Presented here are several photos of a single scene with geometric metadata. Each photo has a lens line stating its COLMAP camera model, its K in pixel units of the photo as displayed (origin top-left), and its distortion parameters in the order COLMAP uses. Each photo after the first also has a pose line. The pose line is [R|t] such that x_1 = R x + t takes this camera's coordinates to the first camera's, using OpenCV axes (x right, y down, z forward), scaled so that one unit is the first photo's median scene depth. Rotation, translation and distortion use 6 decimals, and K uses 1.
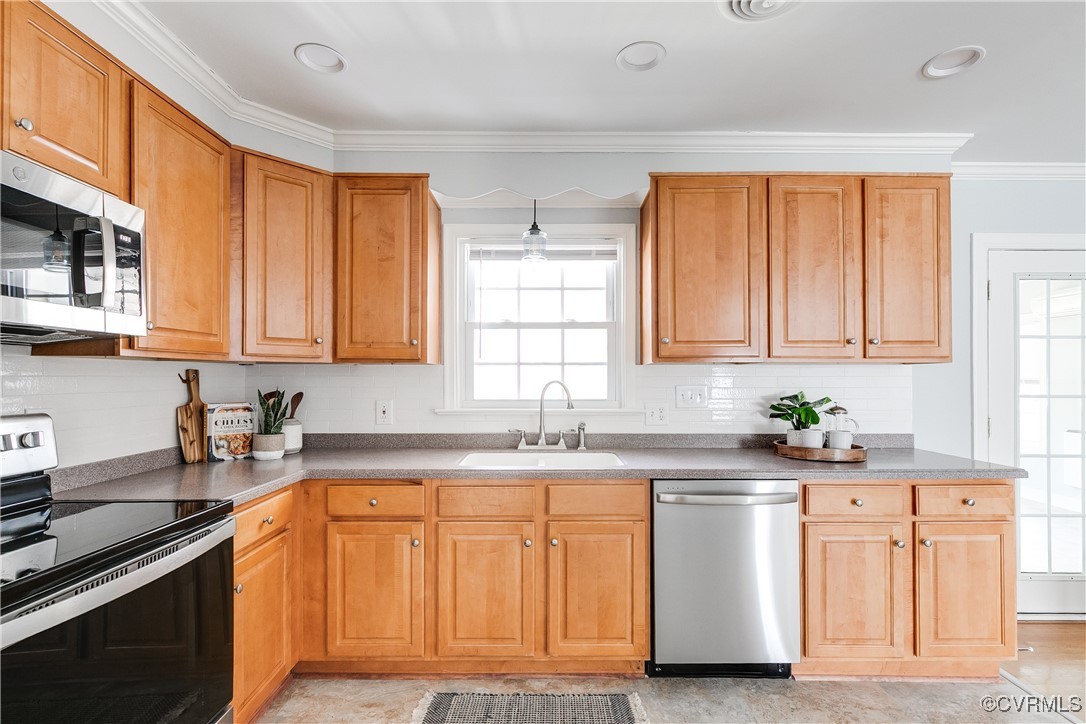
lens RADIAL K [[500.9, 0, 544.6], [0, 500.9, 373.2], [0, 0, 1]] dist [0.005197, 0.000284]
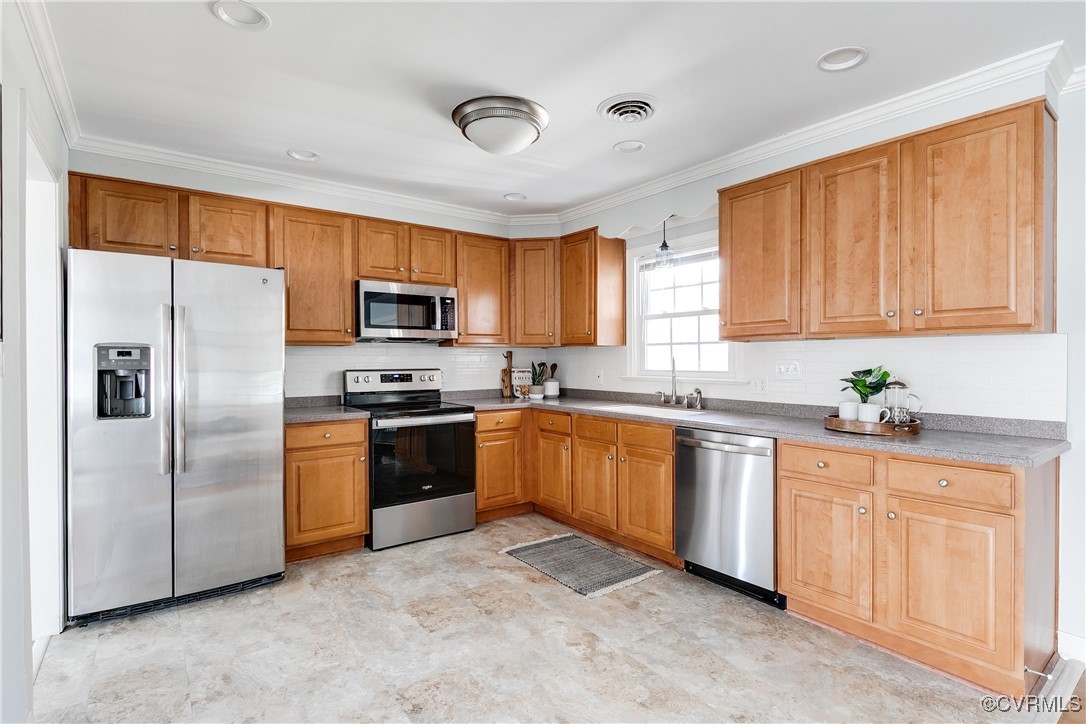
lens RADIAL K [[534.2, 0, 543.0], [0, 534.2, 362.0], [0, 0, 1]] dist [-0.000457, -0.000161]
pose [[0.599019, 0.003679, -0.800726, 1.074766], [0.010158, 0.999874, 0.012193, 0.011017], [0.800670, -0.015438, 0.598906, -0.167872]]
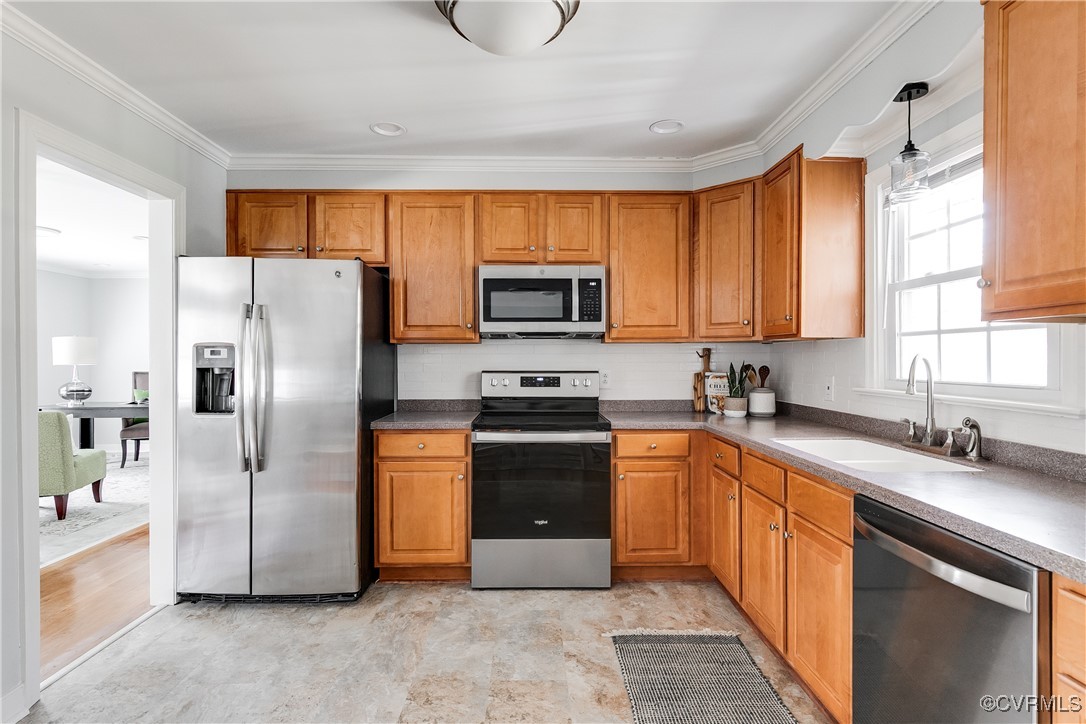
lens RADIAL K [[567.1, 0, 543.0], [0, 567.1, 362.0], [0, 0, 1]] dist [0.000989, -0.000151]
pose [[0.019084, 0.006042, -0.999800, 0.913751], [0.009051, 0.999940, 0.006215, 0.017633], [0.999777, -0.009168, 0.019028, 0.492450]]
